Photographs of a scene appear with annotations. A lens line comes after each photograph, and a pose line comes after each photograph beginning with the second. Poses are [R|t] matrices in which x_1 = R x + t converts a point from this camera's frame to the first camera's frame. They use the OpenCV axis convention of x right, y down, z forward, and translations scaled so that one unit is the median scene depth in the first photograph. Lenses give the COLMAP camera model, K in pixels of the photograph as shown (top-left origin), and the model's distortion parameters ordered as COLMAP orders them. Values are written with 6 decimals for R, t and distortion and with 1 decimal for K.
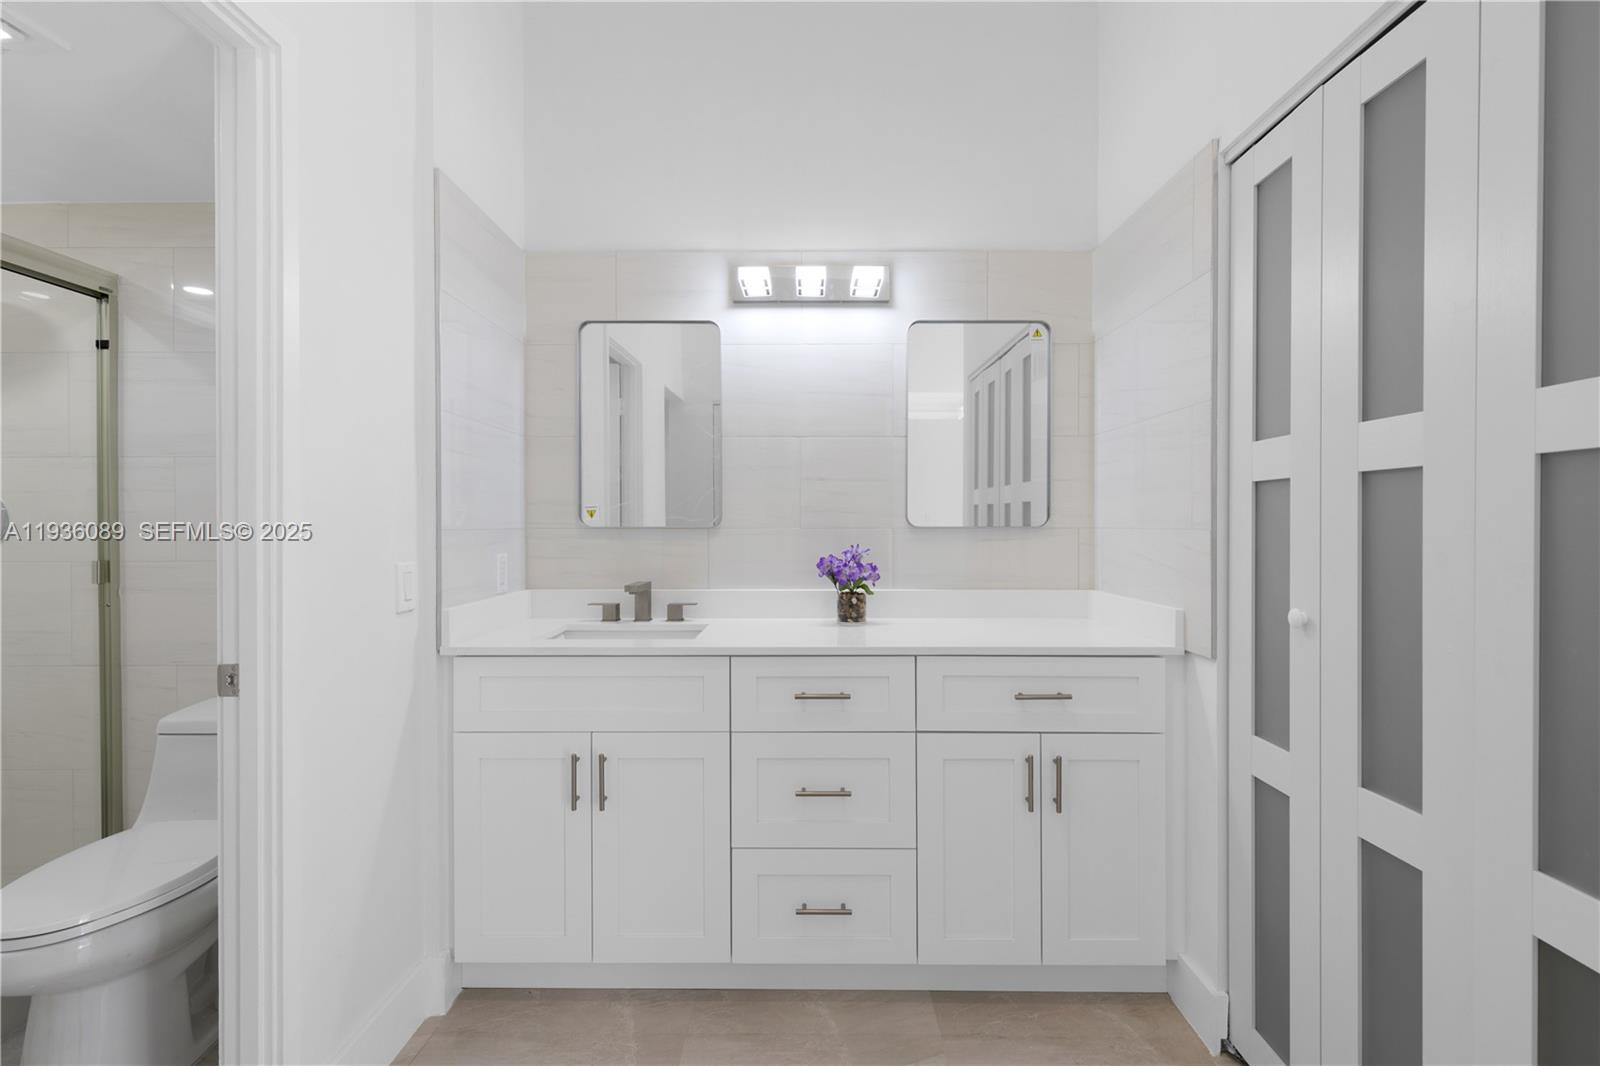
lens RADIAL K [[719.2, 0, 798.2], [0, 719.2, 512.9], [0, 0, 1]] dist [0.008363, 0.000136]
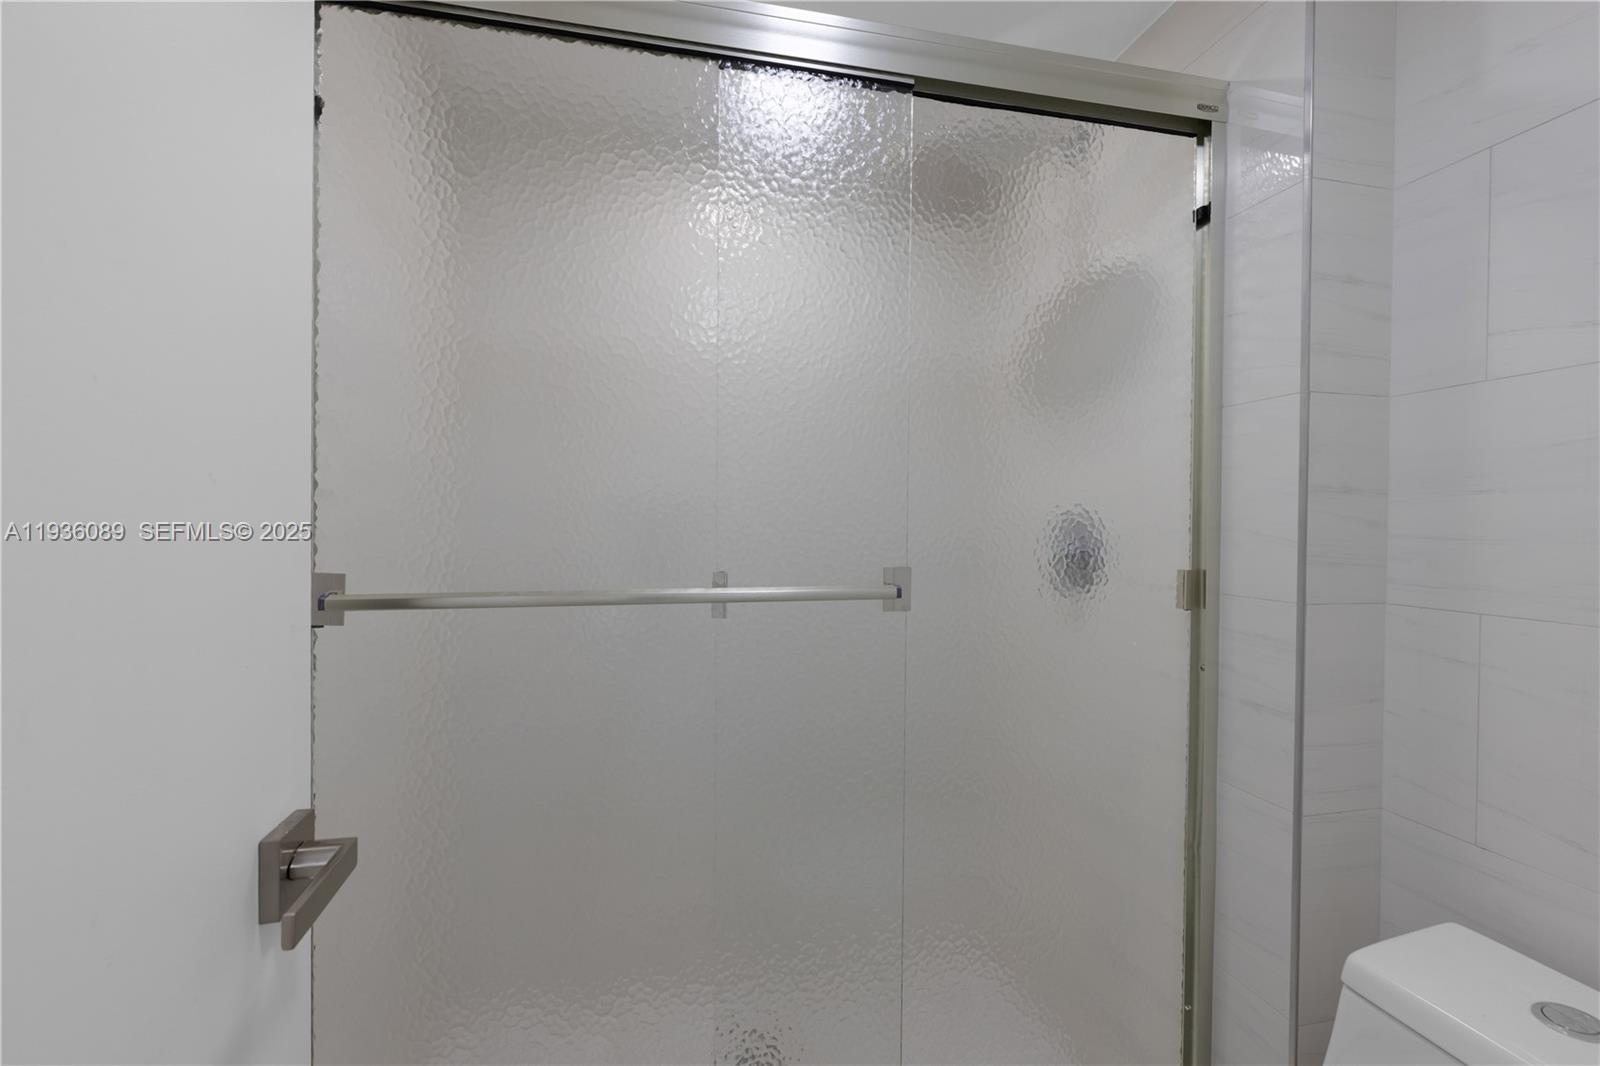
lens RADIAL K [[725.9, 0, 808.8], [0, 725.9, 535.6], [0, 0, 1]] dist [-0.003490, -0.000659]
pose [[0.248192, 0.013358, -0.968619, -0.477984], [-0.016932, 0.999812, 0.009450, 0.019140], [0.968563, 0.014055, 0.248371, 0.558561]]
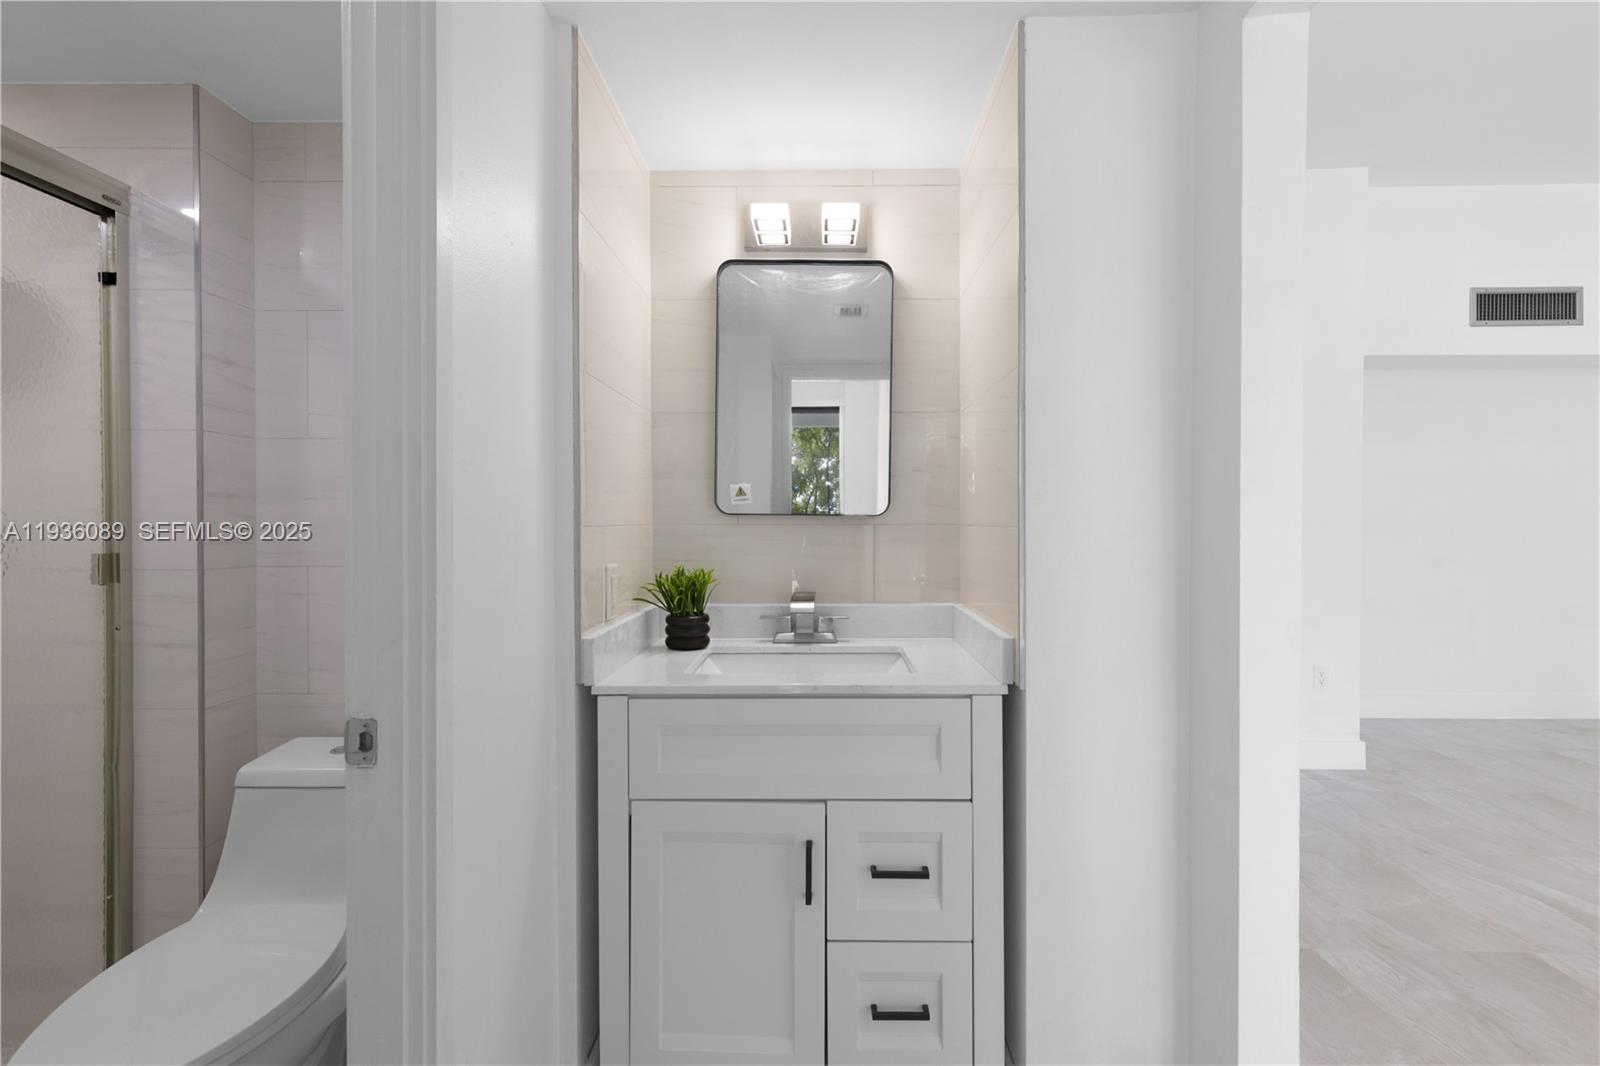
lens RADIAL K [[719.2, 0, 798.2], [0, 719.2, 512.9], [0, 0, 1]] dist [0.008363, 0.000136]
pose [[0.999976, -0.000192, -0.006858, -0.255009], [0.000188, 1.000000, -0.000680, 0.006025], [0.006858, 0.000678, 0.999976, 0.270399]]
